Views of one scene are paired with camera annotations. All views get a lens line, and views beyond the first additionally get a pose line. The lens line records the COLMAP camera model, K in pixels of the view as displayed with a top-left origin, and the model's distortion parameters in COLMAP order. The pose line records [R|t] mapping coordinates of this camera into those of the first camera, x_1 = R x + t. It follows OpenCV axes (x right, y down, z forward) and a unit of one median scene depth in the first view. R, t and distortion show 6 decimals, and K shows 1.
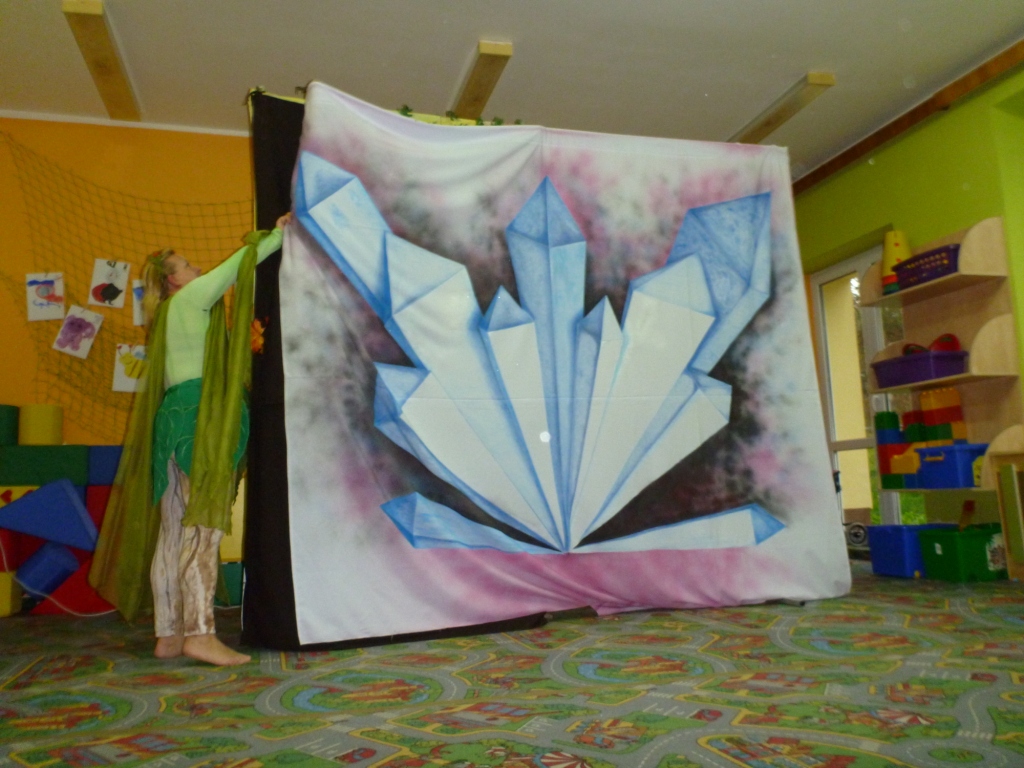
lens RADIAL K [[827.8, 0, 514.5], [0, 827.8, 377.4], [0, 0, 1]] dist [-0.033219, -0.007042]
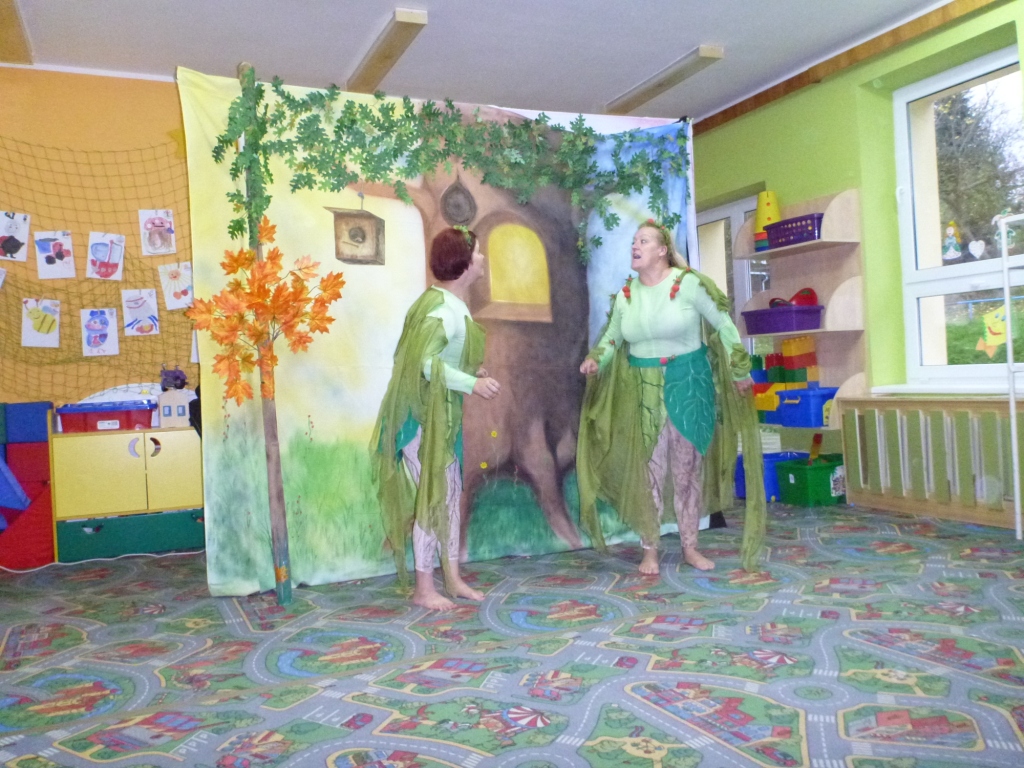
lens RADIAL K [[827.8, 0, 514.2], [0, 827.8, 375.2], [0, 0, 1]] dist [-0.033219, -0.007042]
pose [[0.987068, -0.014091, 0.159682, -0.104968], [-0.007691, 0.990819, 0.134974, -0.156557], [-0.160118, -0.134456, 0.977898, -0.124119]]
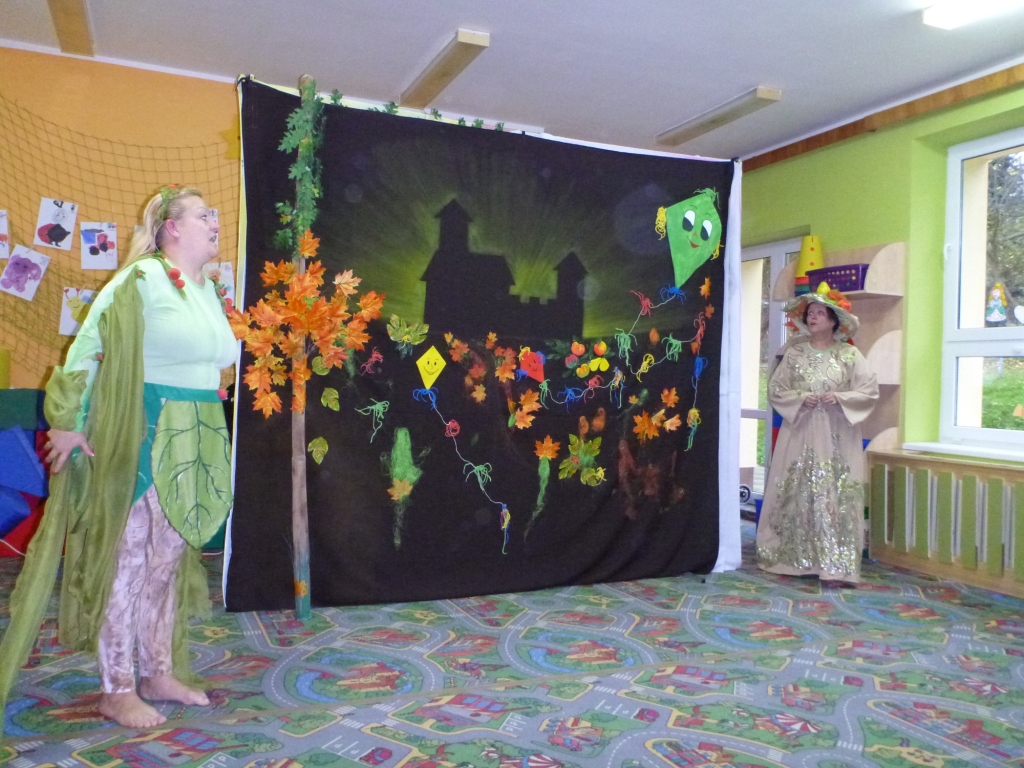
lens RADIAL K [[827.8, 0, 514.9], [0, 827.8, 380.0], [0, 0, 1]] dist [-0.033219, -0.007042]
pose [[0.987642, 0.067682, 0.141363, -0.139675], [-0.086290, 0.987759, 0.129948, -0.189807], [-0.130837, -0.140541, 0.981392, -0.106997]]
